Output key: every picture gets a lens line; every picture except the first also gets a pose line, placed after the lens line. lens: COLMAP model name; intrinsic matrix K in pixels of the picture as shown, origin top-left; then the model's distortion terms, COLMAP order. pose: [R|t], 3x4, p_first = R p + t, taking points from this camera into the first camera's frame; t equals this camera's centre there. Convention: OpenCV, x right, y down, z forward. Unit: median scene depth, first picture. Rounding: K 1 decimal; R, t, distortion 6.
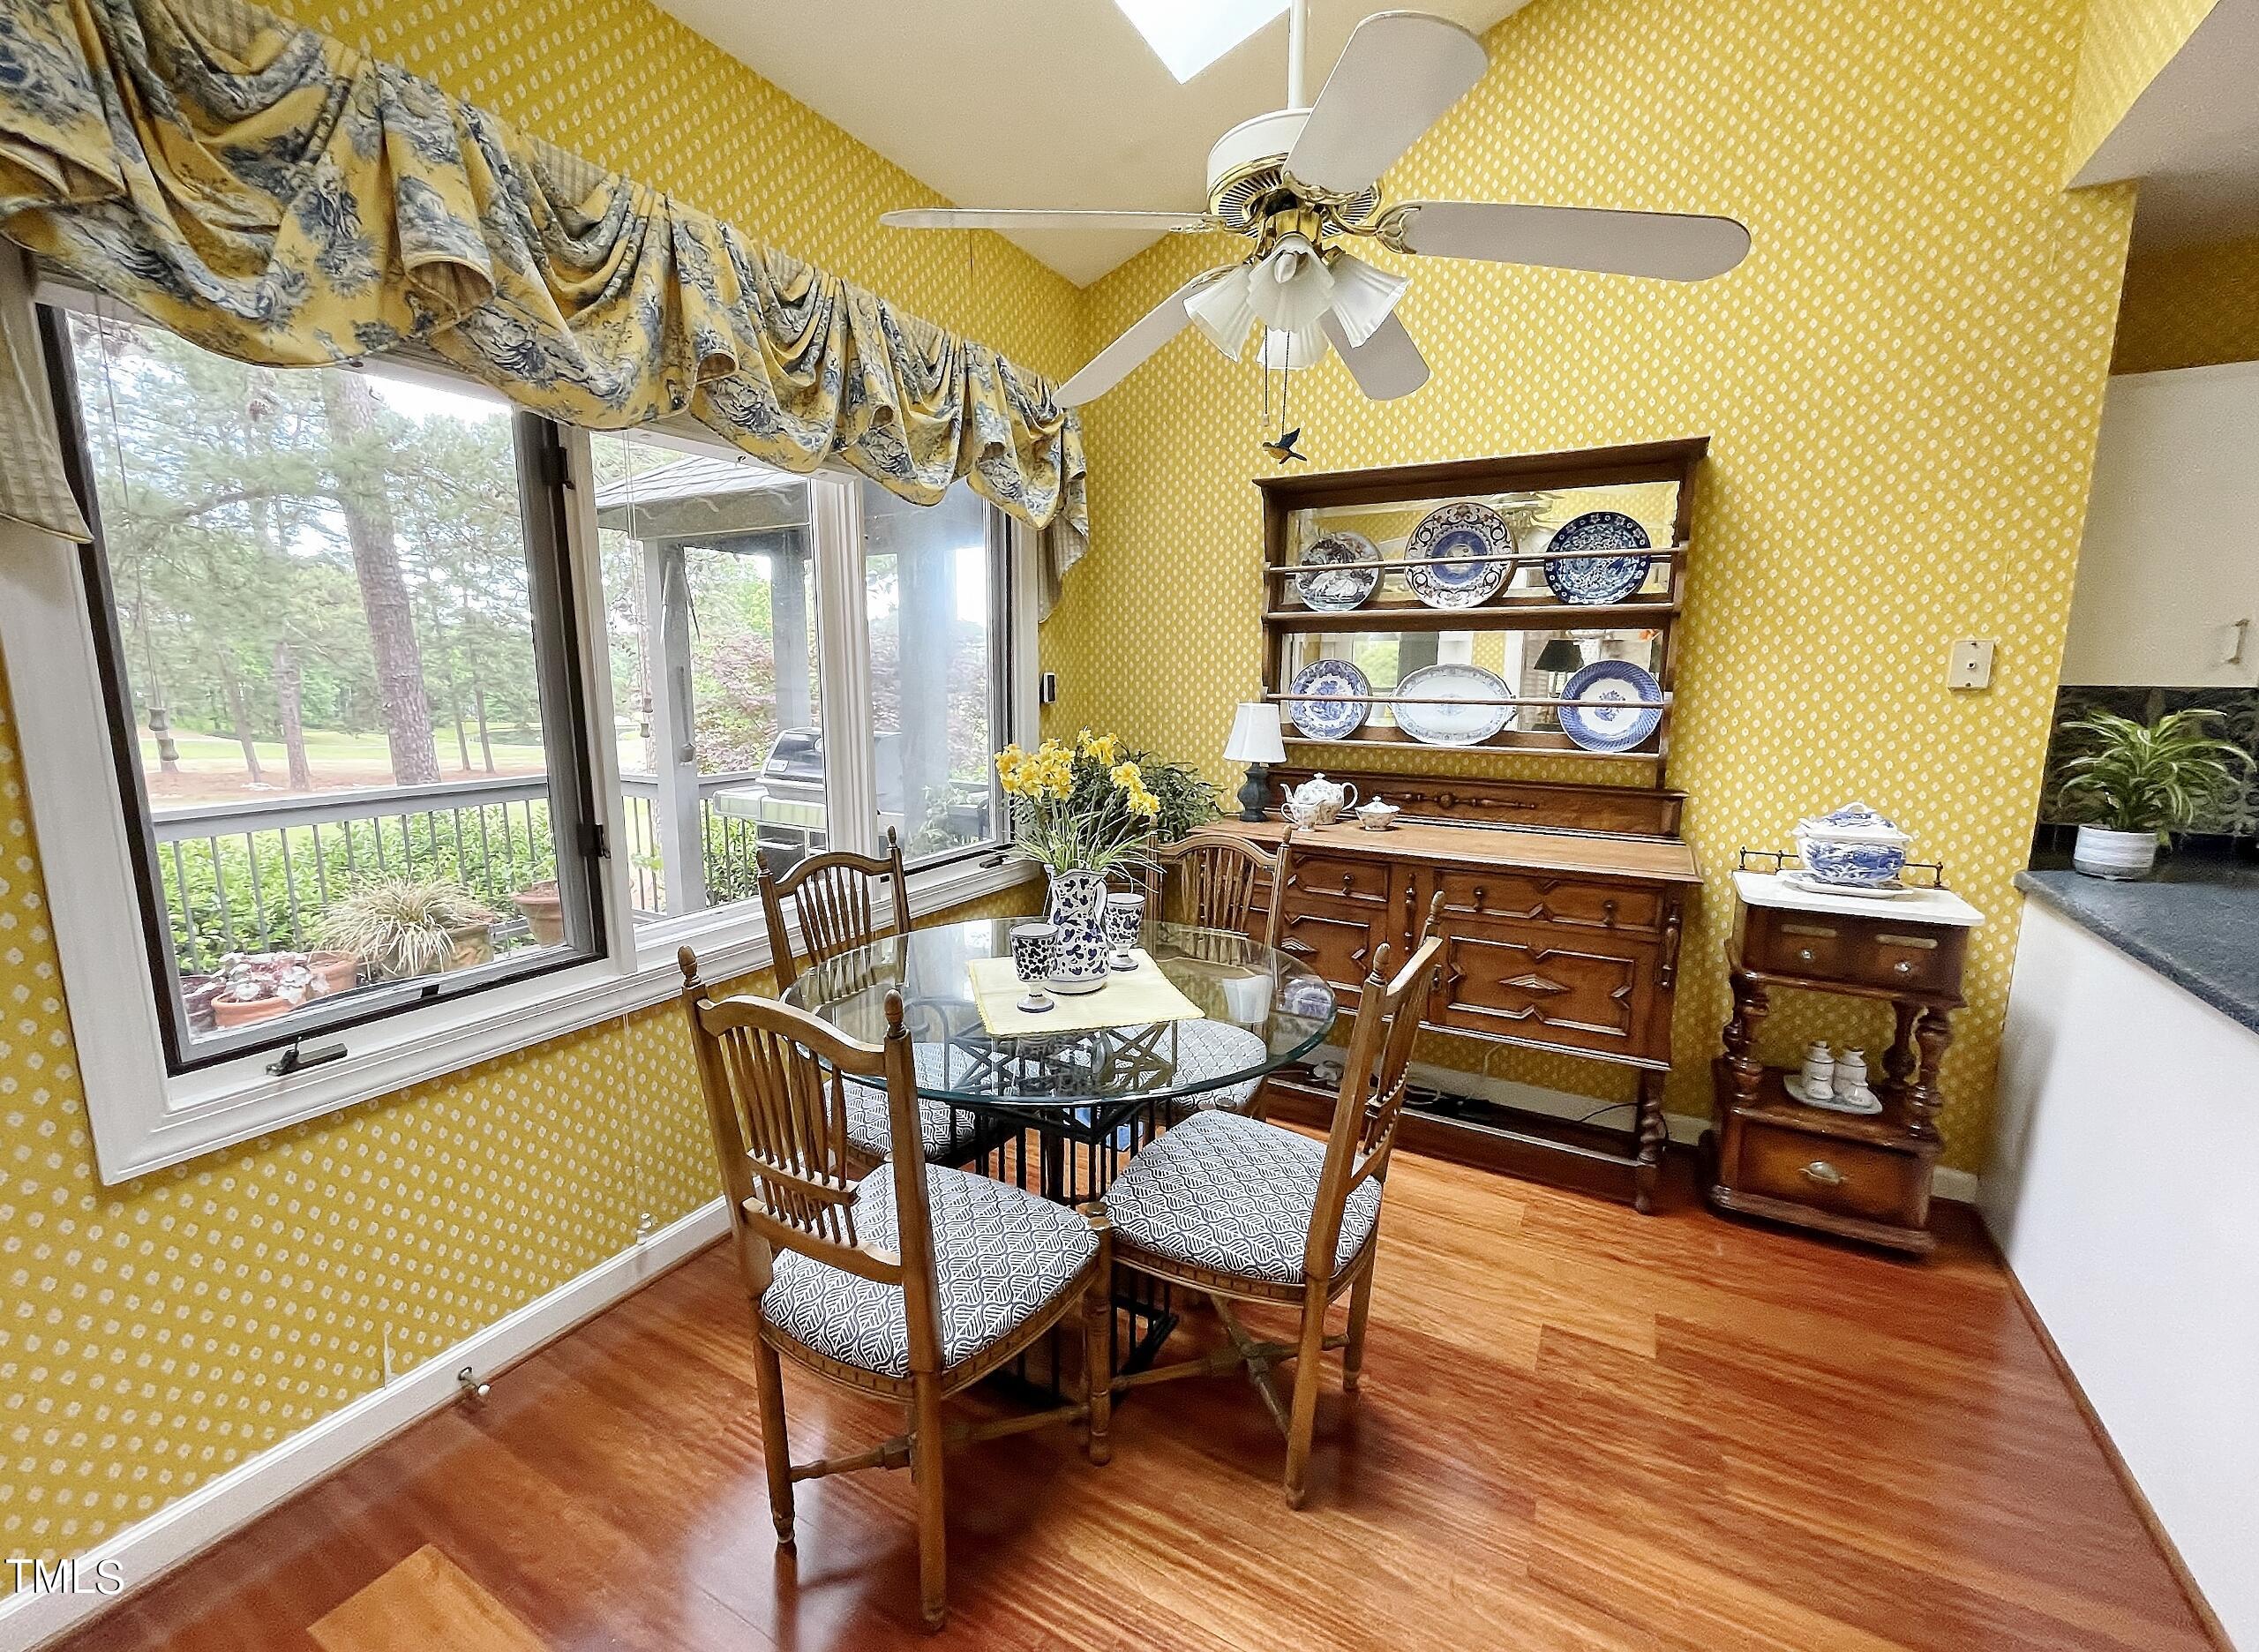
lens RADIAL K [[936.5, 0, 1129.5], [0, 936.5, 826.0], [0, 0, 1]] dist [-0.001403, 0.000186]
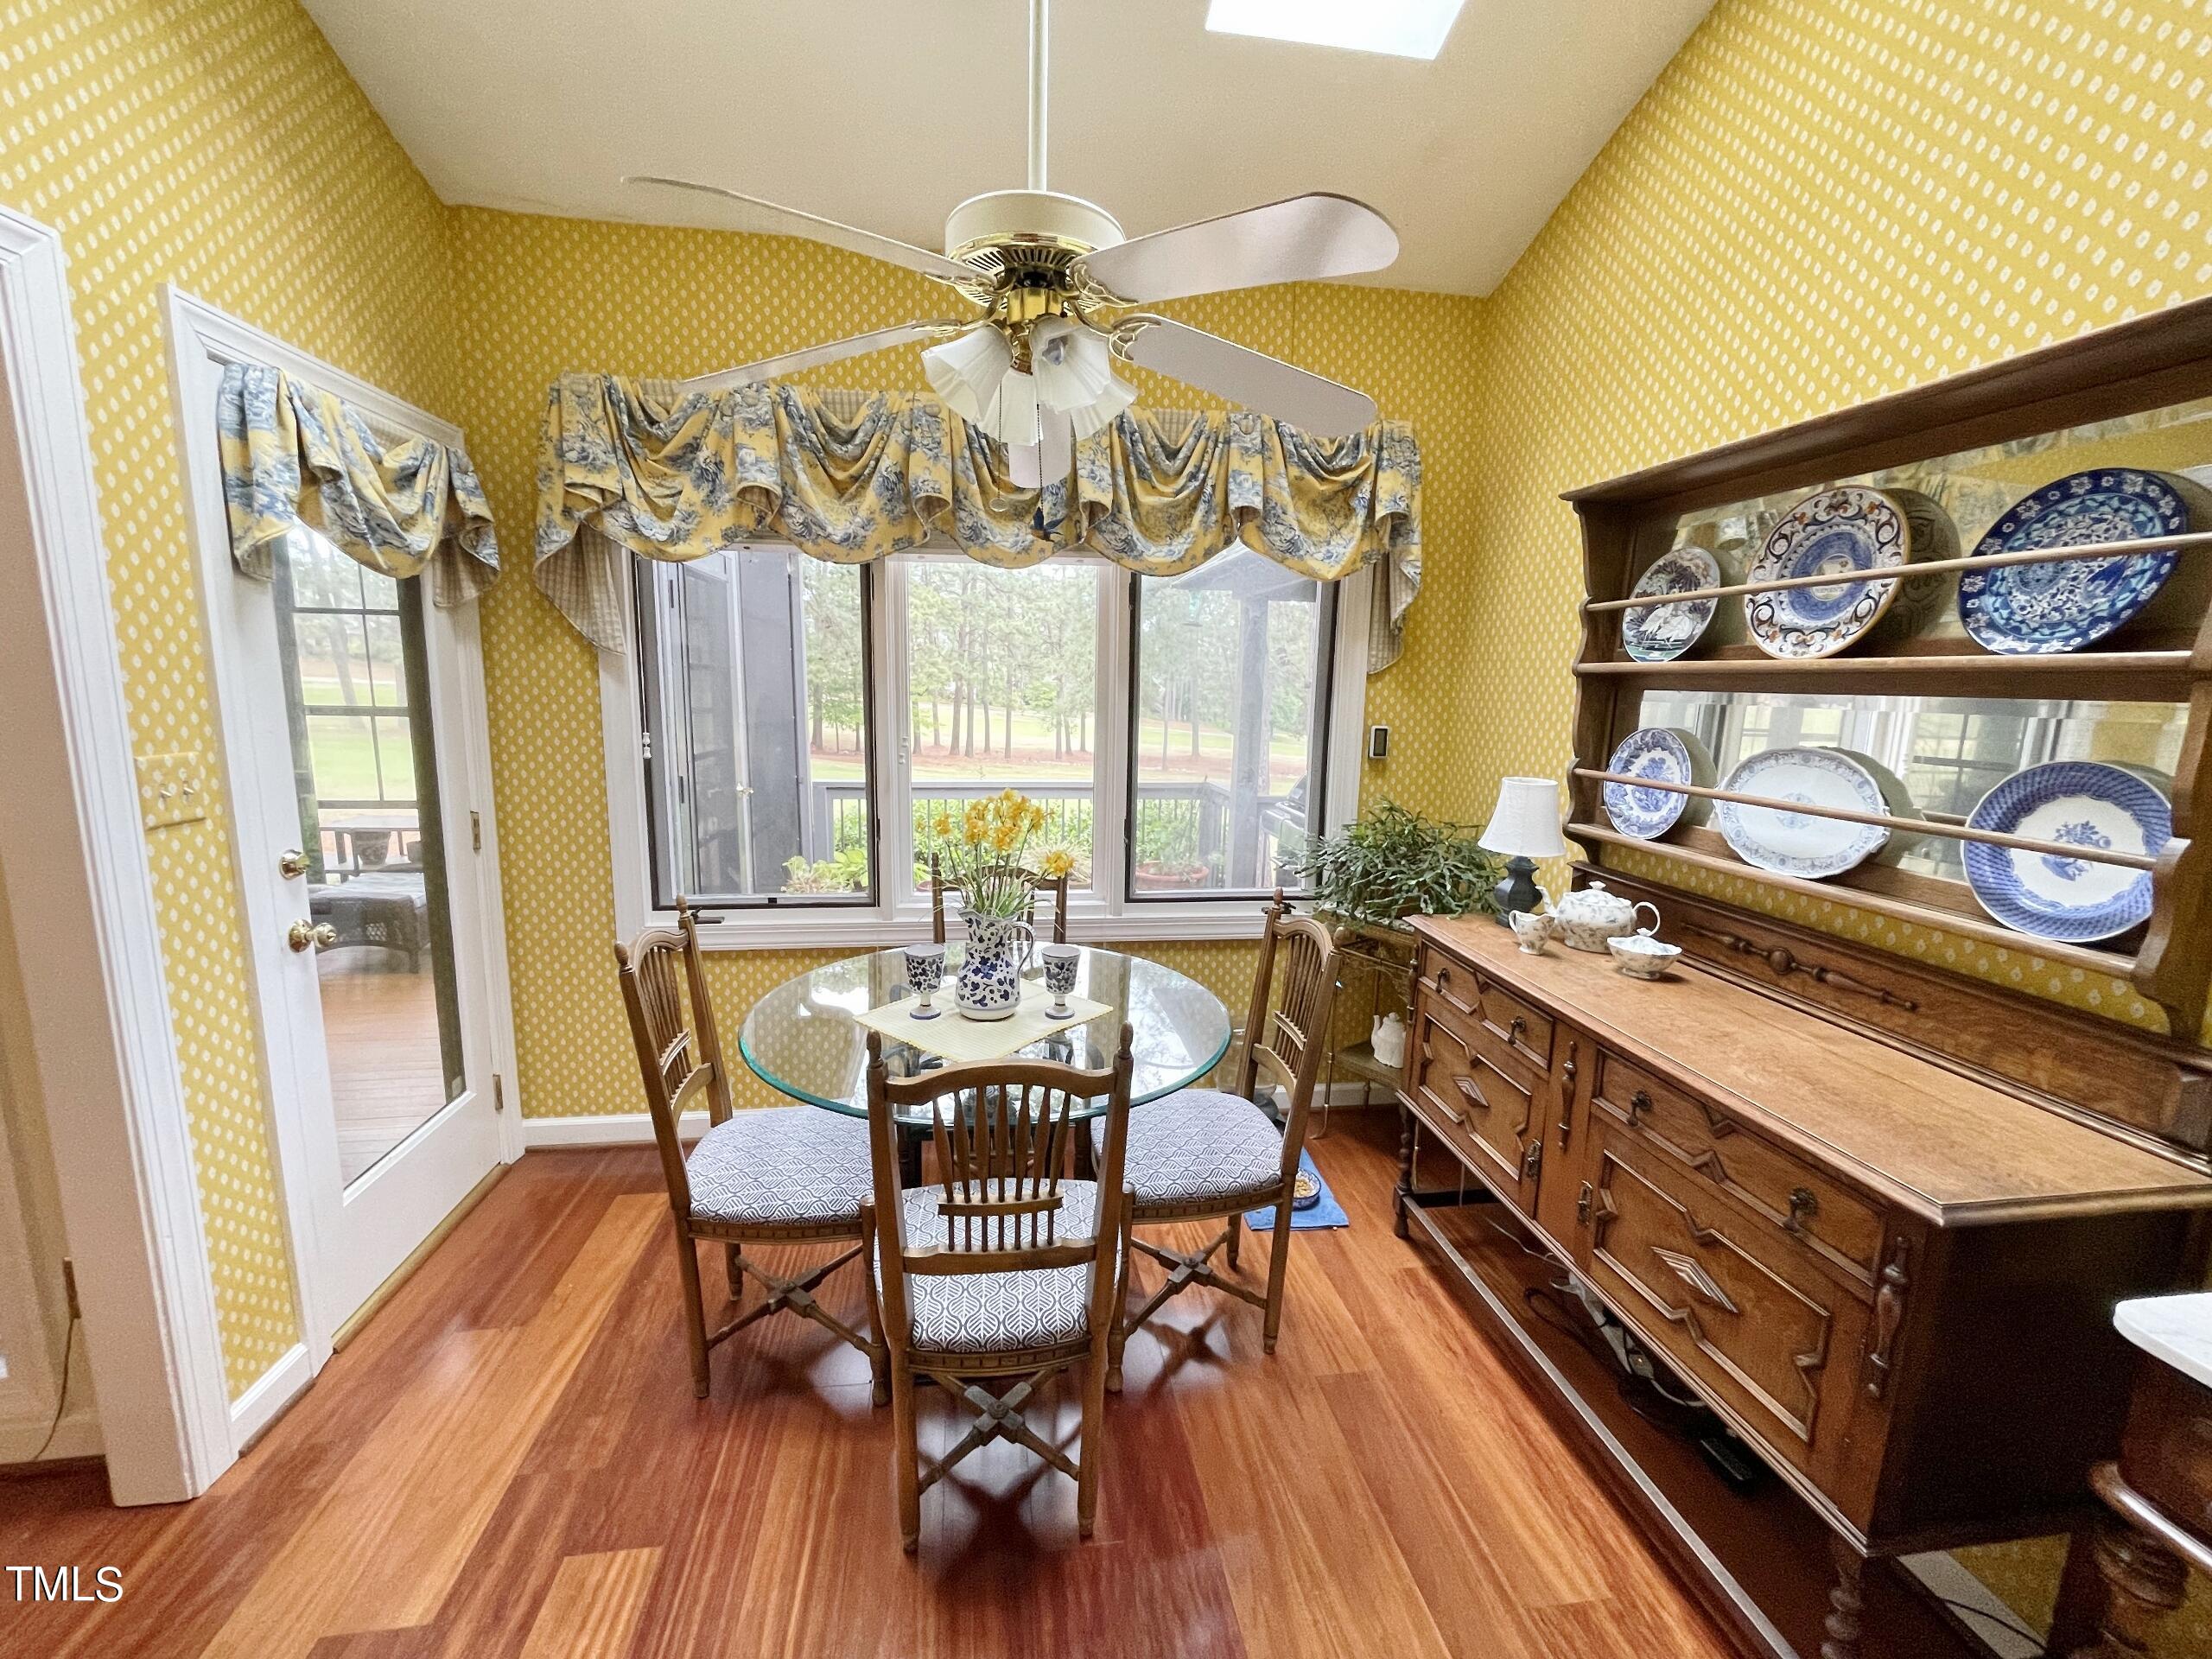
lens RADIAL K [[893.9, 0, 1098.6], [0, 893.9, 822.8], [0, 0, 1]] dist [0.001695, 0.000035]
pose [[0.604290, 0.133133, -0.785563, 0.558368], [-0.148688, 0.987464, 0.052973, -0.088128], [0.782768, 0.084793, 0.616510, 0.280652]]
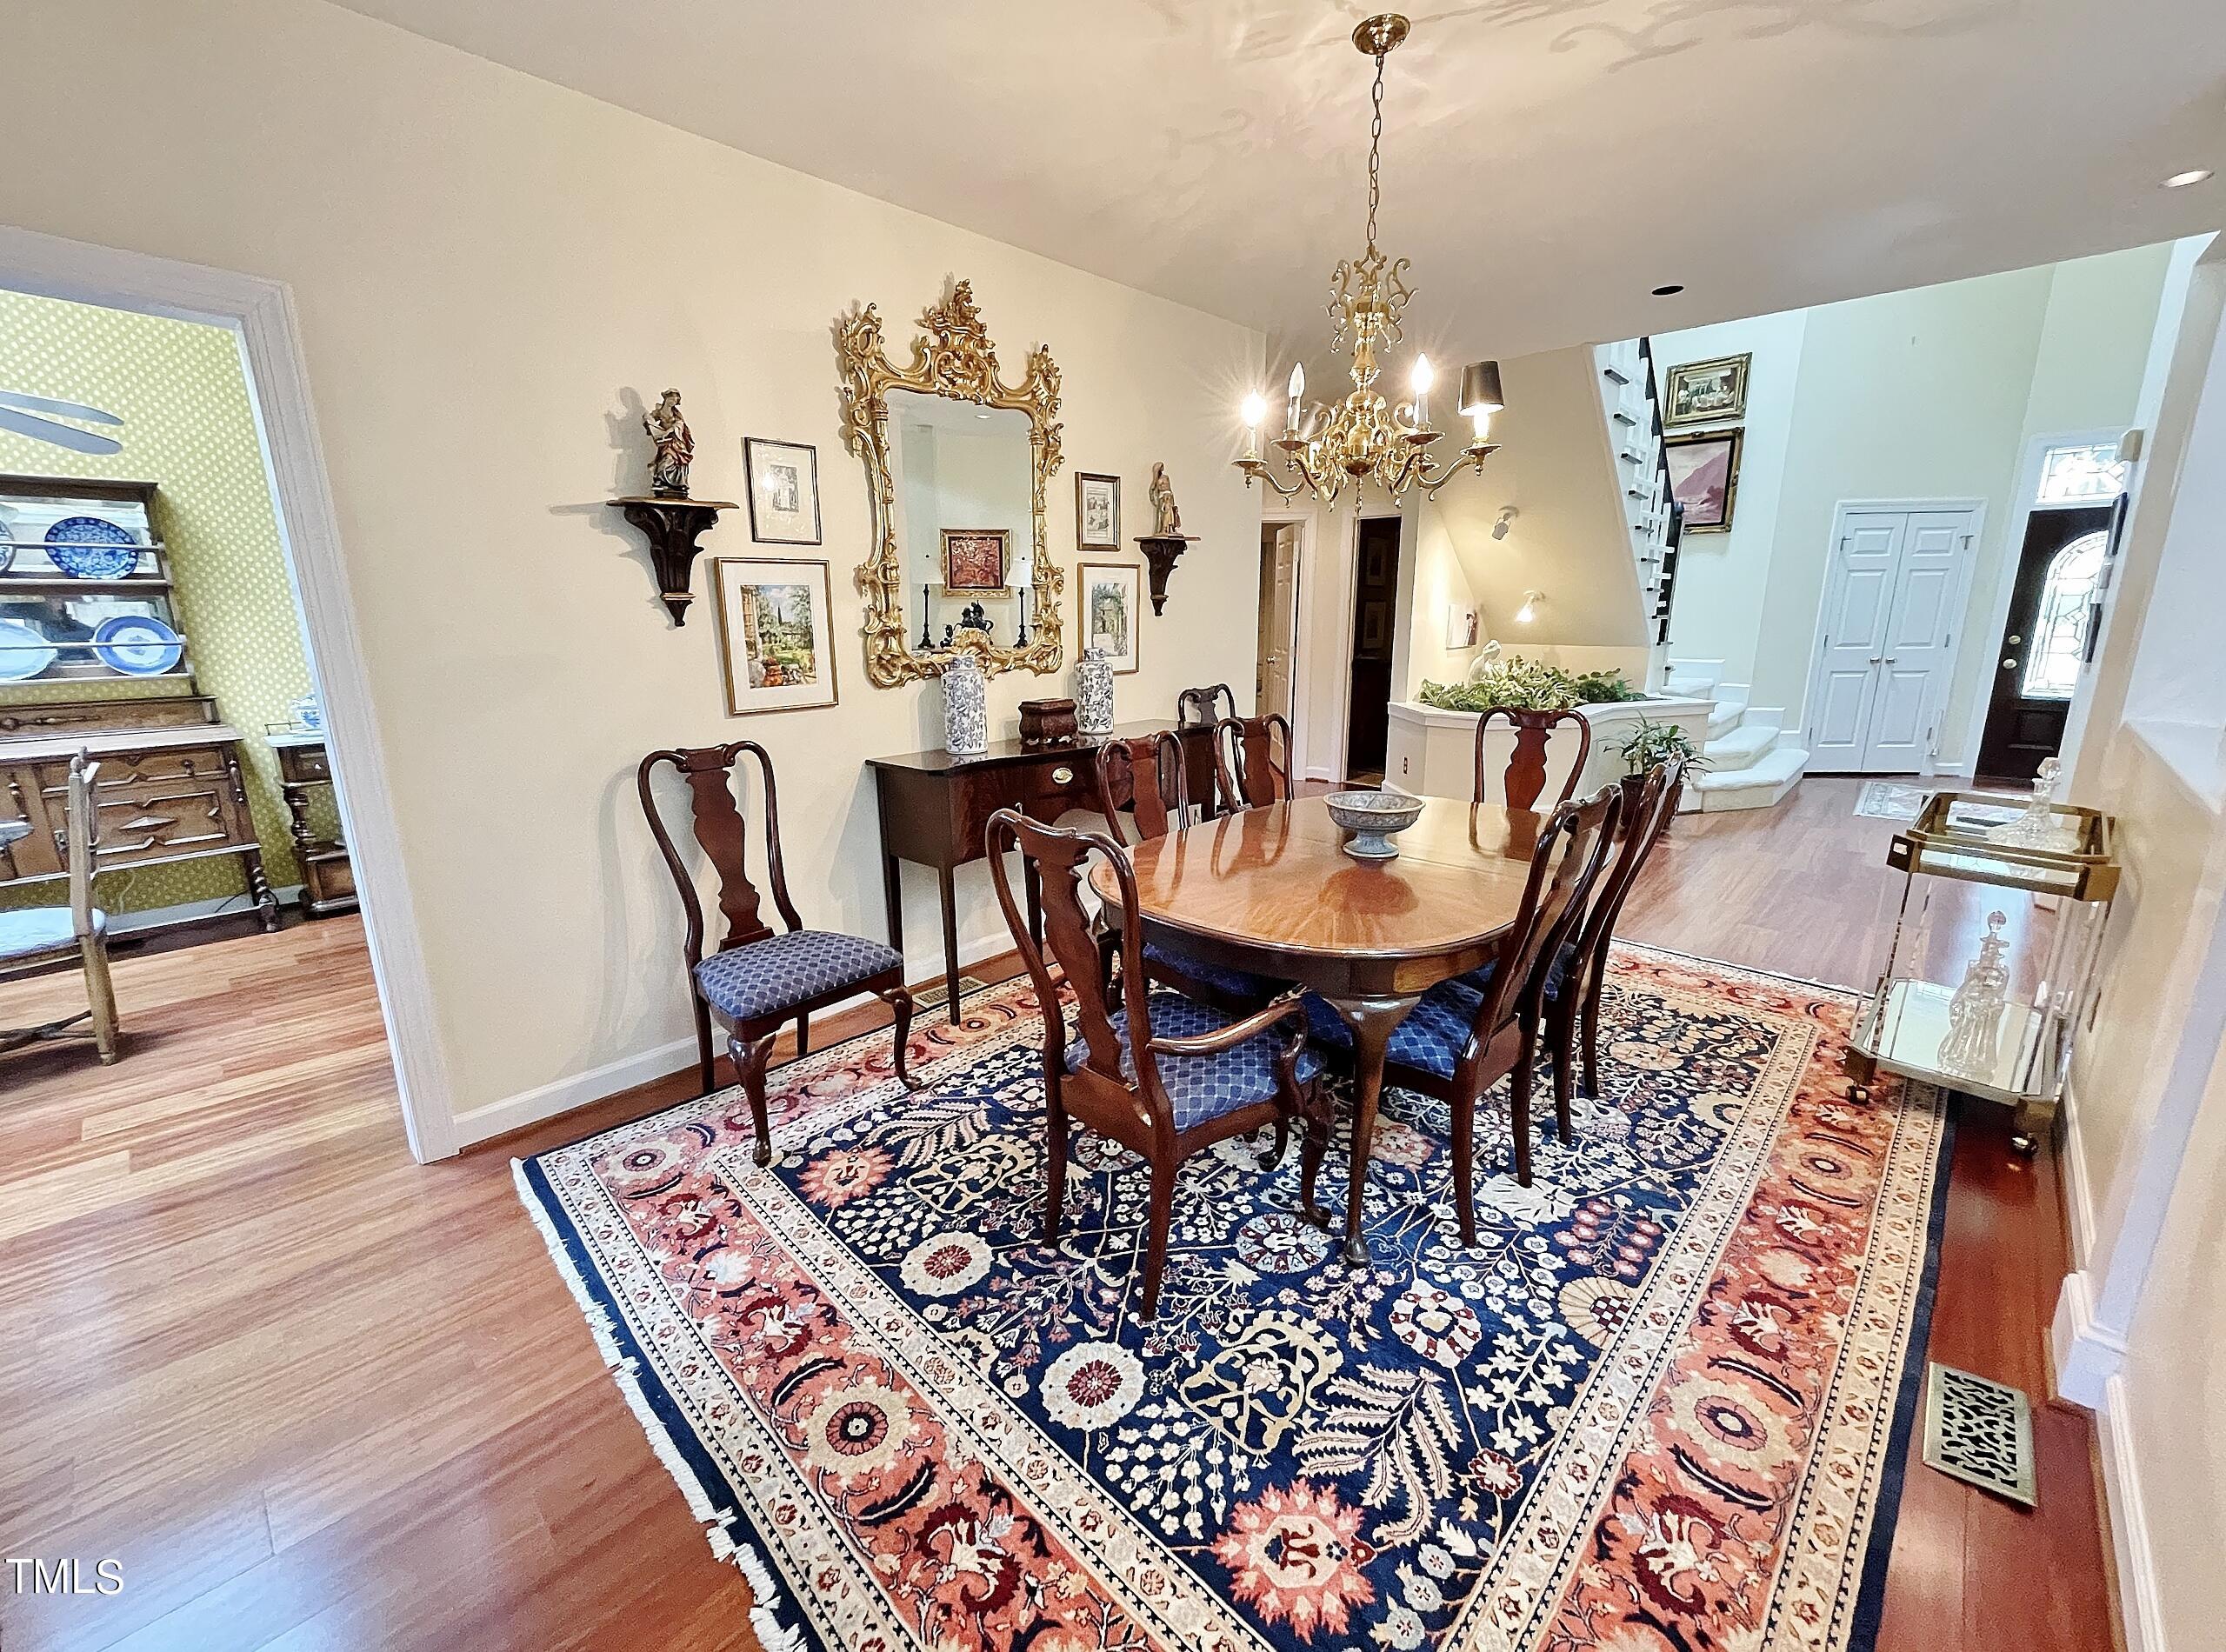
lens RADIAL K [[914.4, 0, 1110.3], [0, 914.4, 819.7], [0, 0, 1]] dist [-0.000005, -0.000540]
pose [[0.250828, -0.230443, 0.940203, -0.556767], [0.170237, 0.966616, 0.191501, 0.131279], [-0.952945, 0.112023, 0.281684, -0.901268]]
